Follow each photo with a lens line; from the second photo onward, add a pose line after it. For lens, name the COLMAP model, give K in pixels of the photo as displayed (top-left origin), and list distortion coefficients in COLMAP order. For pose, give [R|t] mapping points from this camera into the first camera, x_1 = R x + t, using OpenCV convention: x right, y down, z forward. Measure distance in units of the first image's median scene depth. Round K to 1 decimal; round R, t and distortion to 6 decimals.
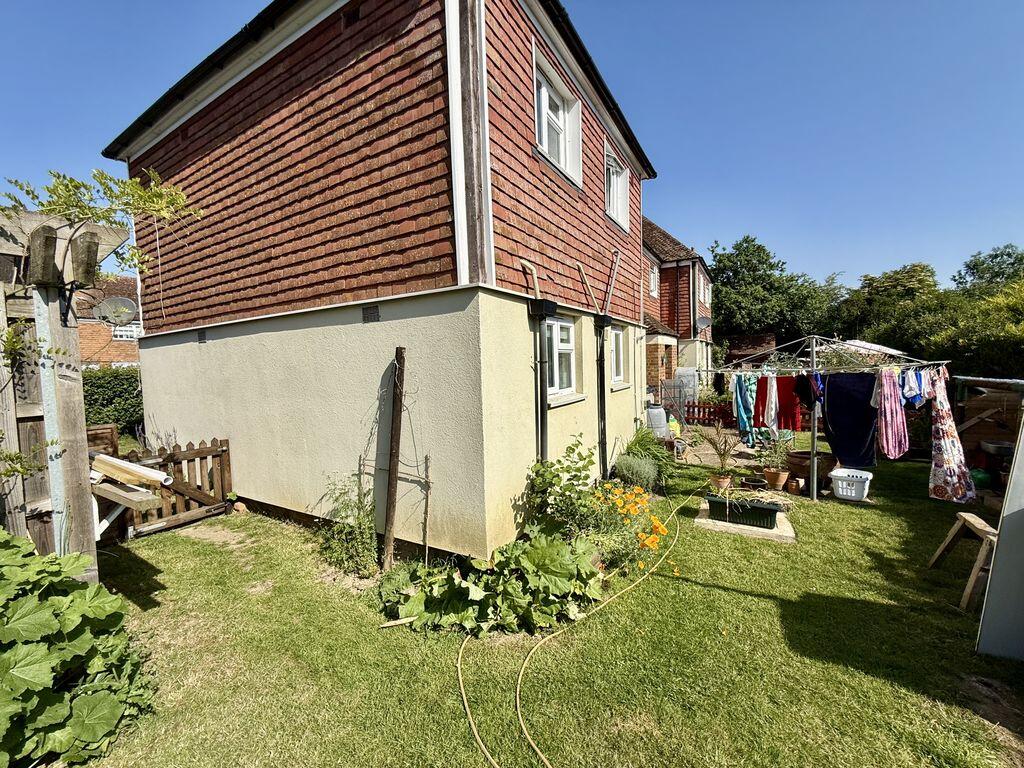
lens RADIAL K [[408.9, 0, 516.0], [0, 408.9, 385.1], [0, 0, 1]] dist [-0.002732, -0.000361]
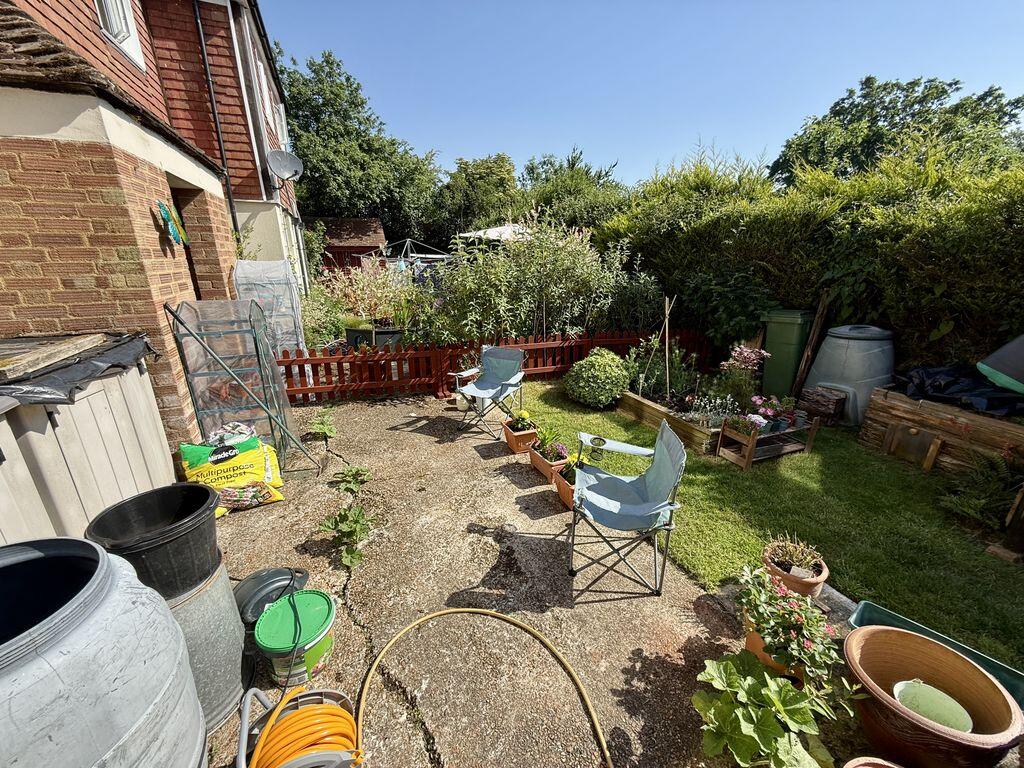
lens RADIAL K [[408.9, 0, 520.1], [0, 408.9, 386.7], [0, 0, 1]] dist [-0.002732, -0.000361]
pose [[0.591396, -0.222441, 0.775094, 0.138761], [0.028987, 0.966444, 0.255238, -0.011881], [-0.805860, -0.128479, 0.577999, 0.333437]]
